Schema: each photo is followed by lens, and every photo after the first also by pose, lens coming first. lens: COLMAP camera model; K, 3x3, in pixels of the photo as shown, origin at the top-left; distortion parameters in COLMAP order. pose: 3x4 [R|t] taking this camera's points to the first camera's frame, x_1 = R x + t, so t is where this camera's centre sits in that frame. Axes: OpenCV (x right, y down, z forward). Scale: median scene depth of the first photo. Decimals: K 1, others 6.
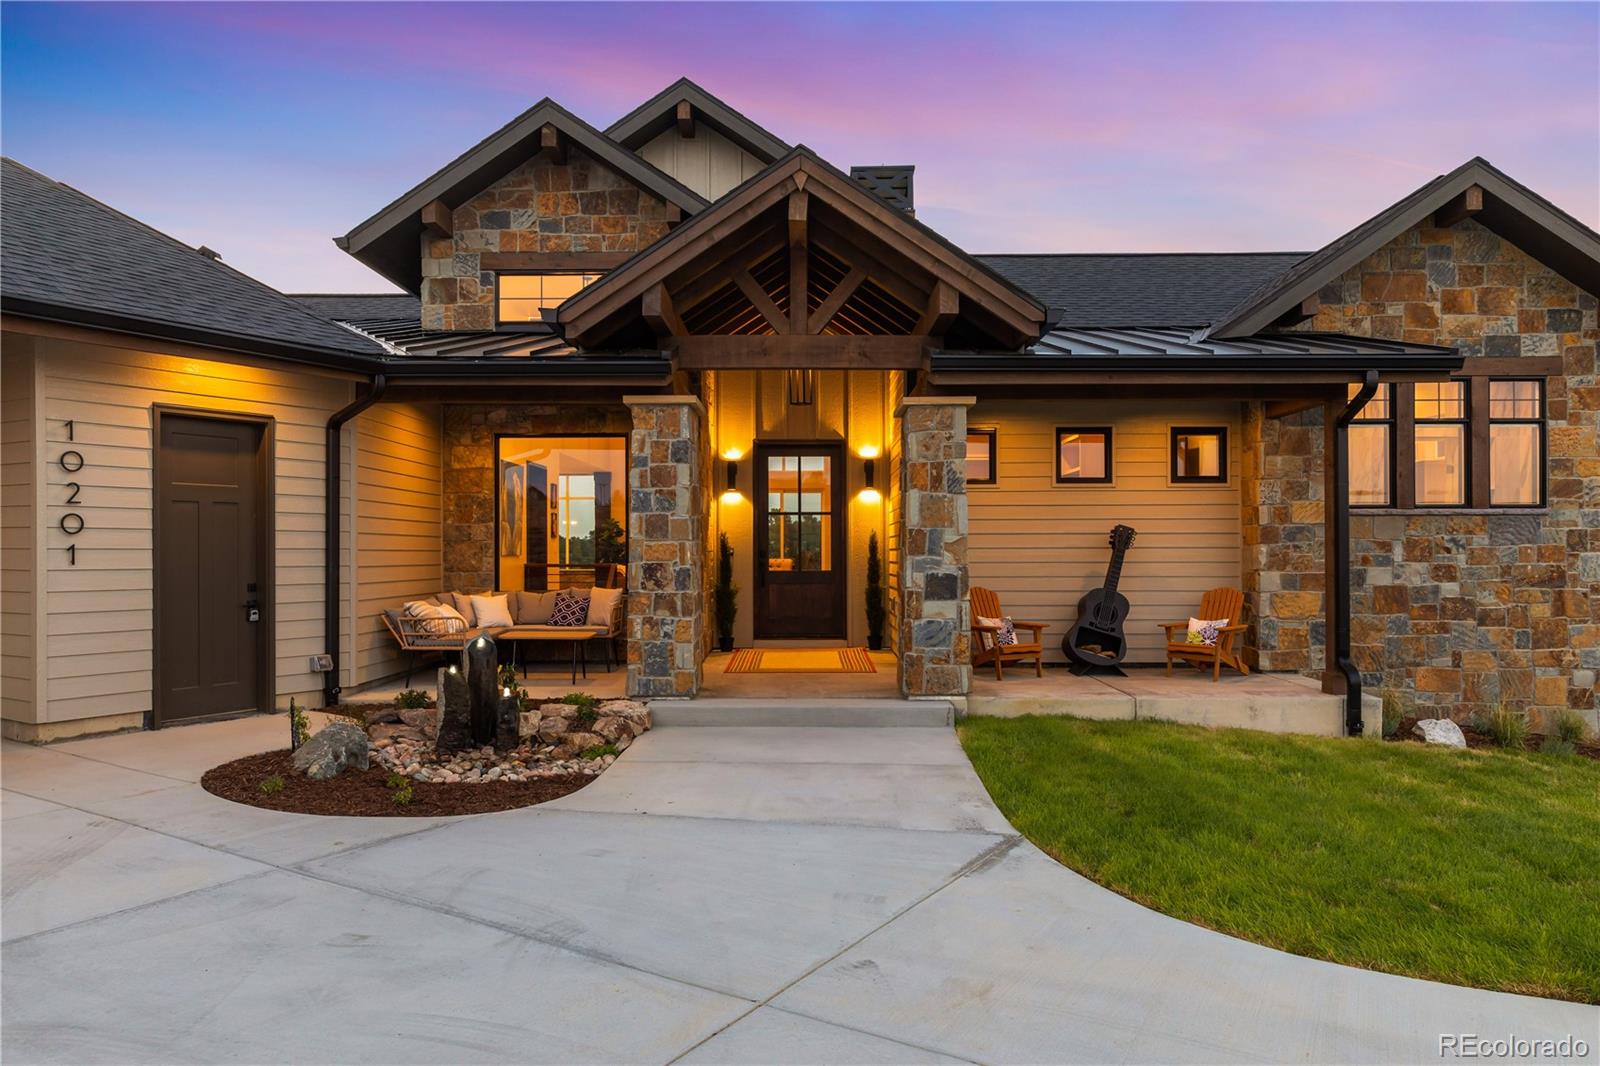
lens RADIAL K [[1182.2, 0, 800.0], [0, 1182.2, 533.0], [0, 0, 1]] dist [-0.004553, 0.003772]
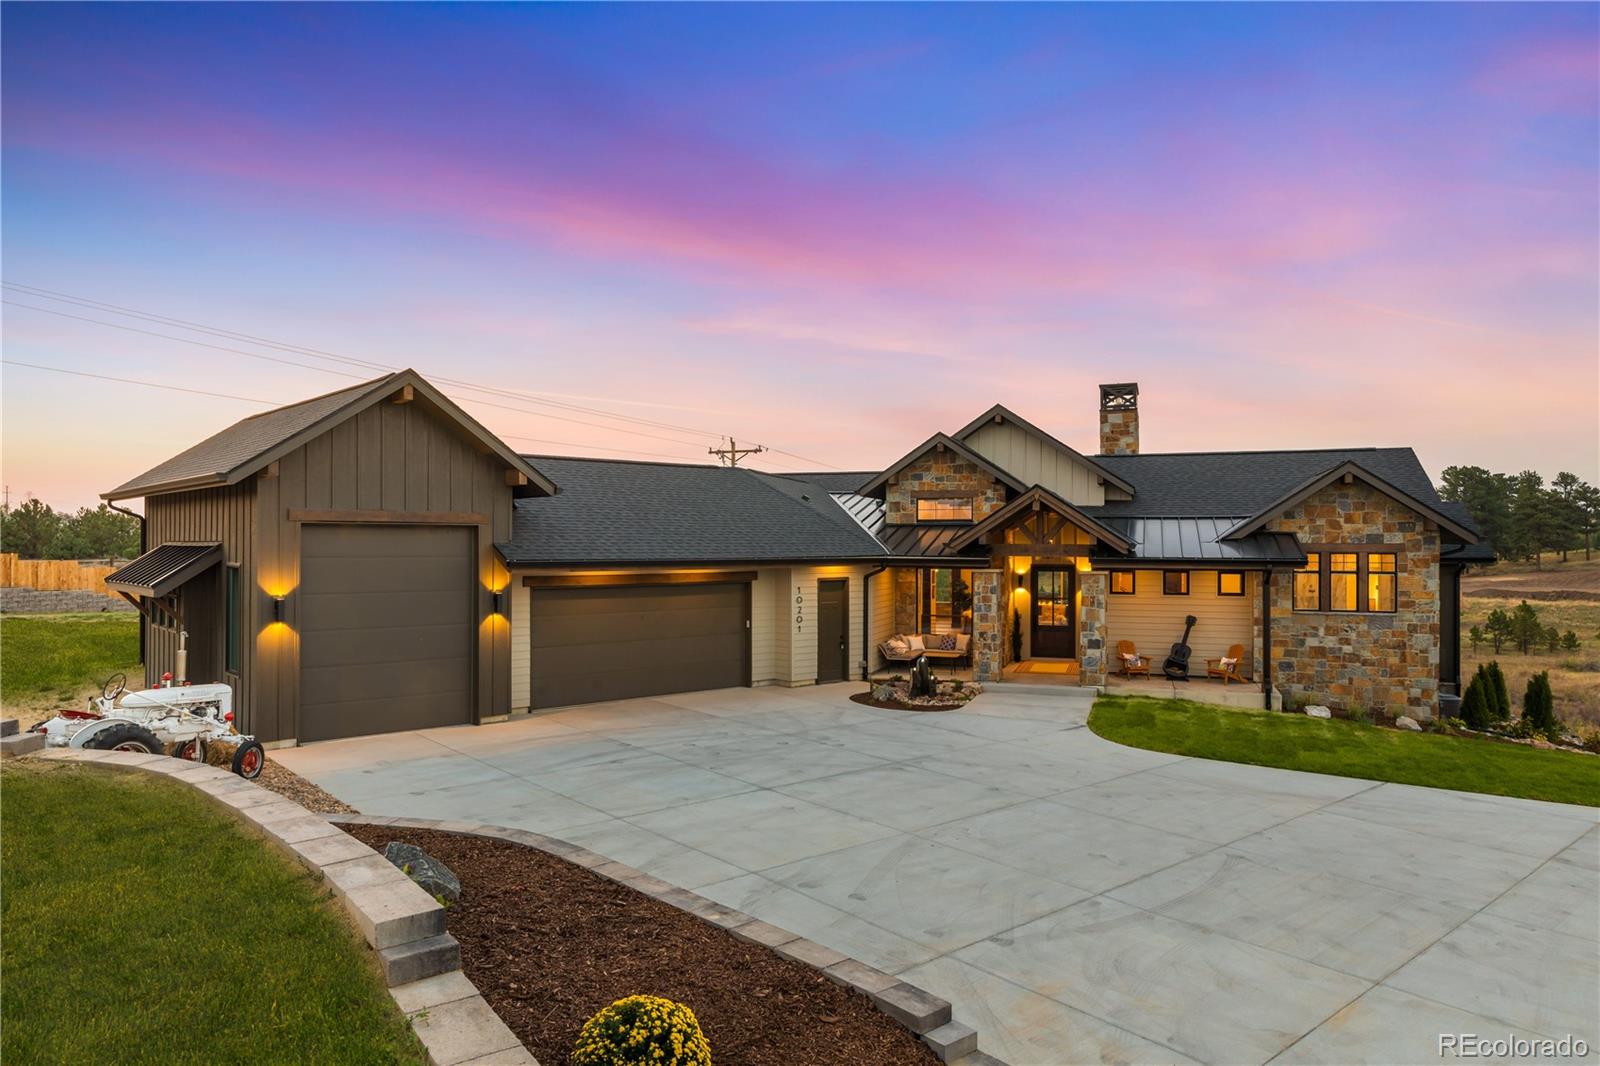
lens RADIAL K [[1064.0, 0, 800.0], [0, 1064.0, 533.0], [0, 0, 1]] dist [0.012626, 0.001073]
pose [[0.955376, 0.002881, -0.295380, 0.162576], [-0.002839, 0.999996, 0.000569, -0.167141], [0.295380, 0.000295, 0.955380, -1.207665]]
